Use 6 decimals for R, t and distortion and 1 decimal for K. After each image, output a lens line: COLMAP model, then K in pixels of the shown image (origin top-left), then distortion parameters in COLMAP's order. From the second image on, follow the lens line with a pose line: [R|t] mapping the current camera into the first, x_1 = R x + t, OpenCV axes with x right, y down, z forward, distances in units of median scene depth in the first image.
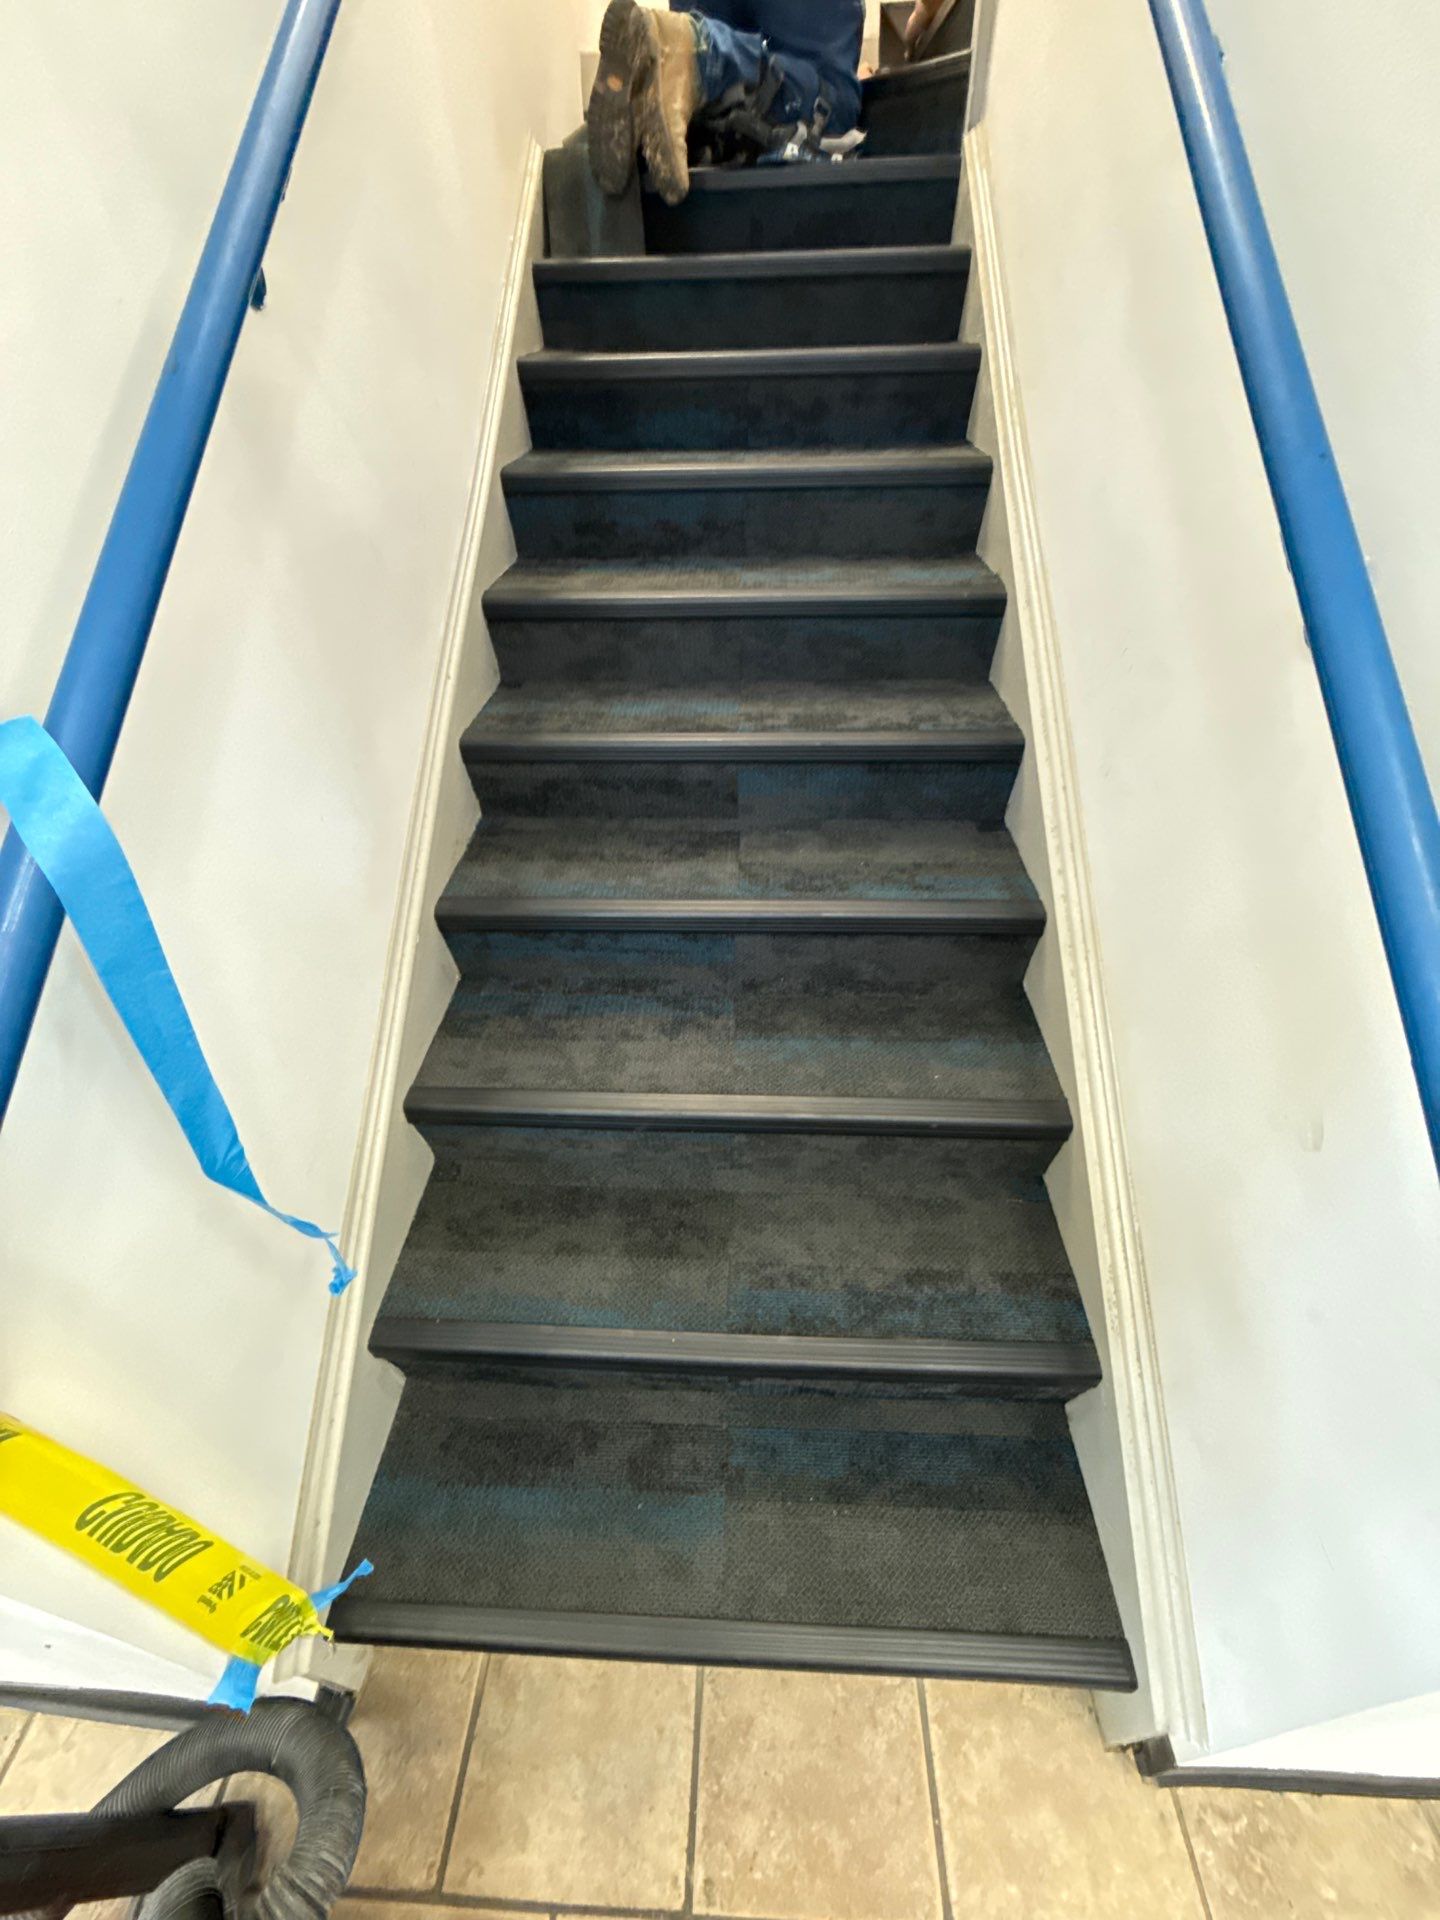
lens RADIAL K [[794.3, 0, 720.0], [0, 794.3, 960.0], [0, 0, 1]] dist [0.010571, 0.000057]
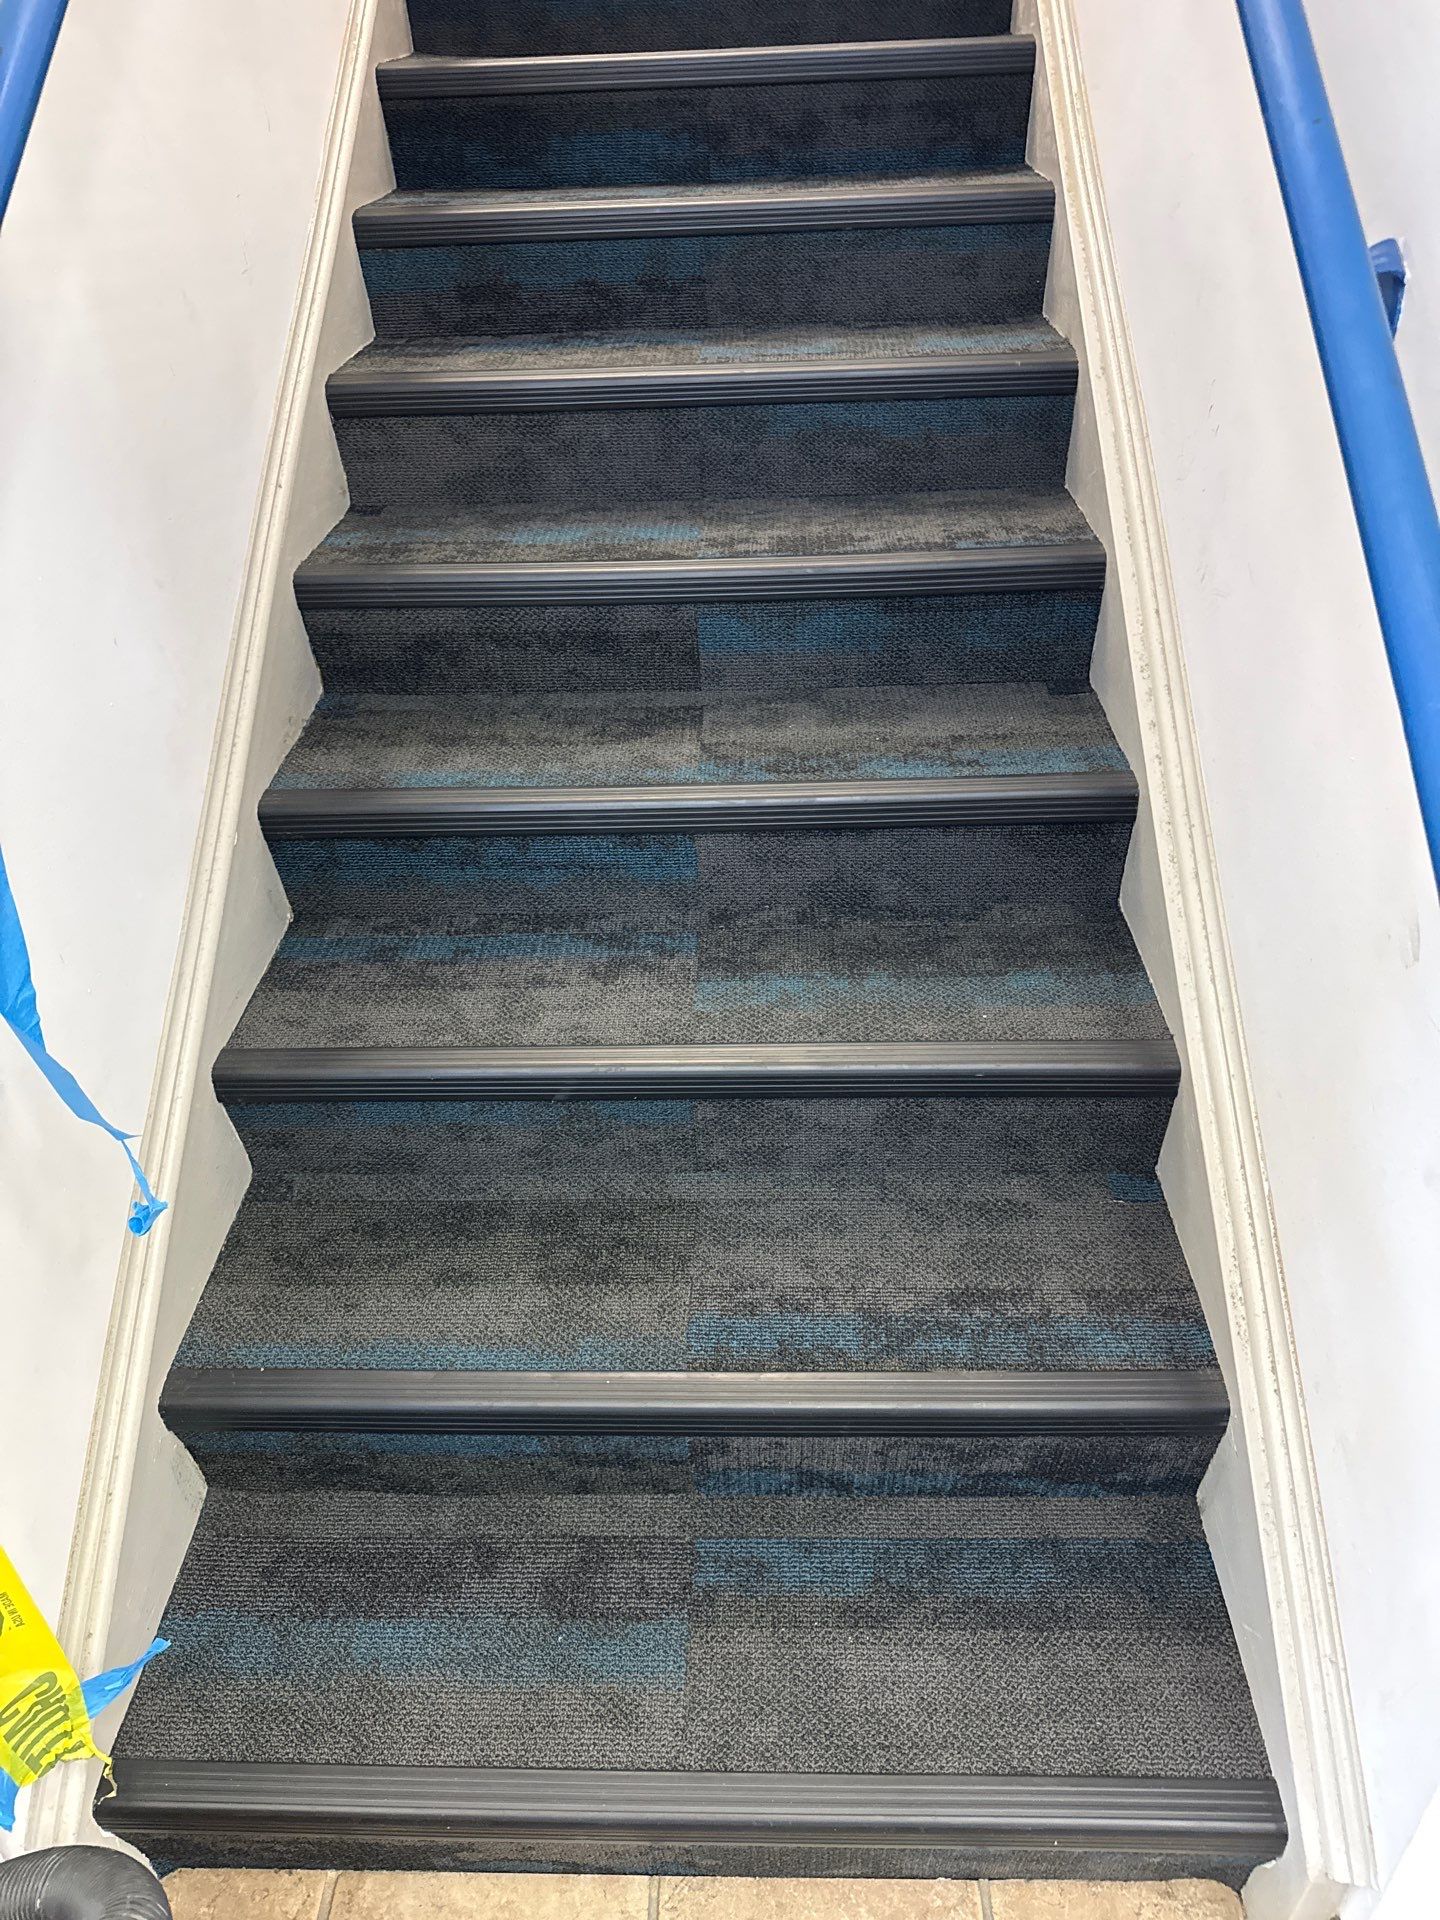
lens RADIAL K [[1361.6, 0, 720.0], [0, 1361.6, 960.0], [0, 0, 1]] dist [0.108845, -0.130598]
pose [[0.999789, -0.019562, 0.006193, 0.032108], [0.020063, 0.995271, -0.095047, 0.196940], [-0.004304, 0.095152, 0.995453, -0.183661]]
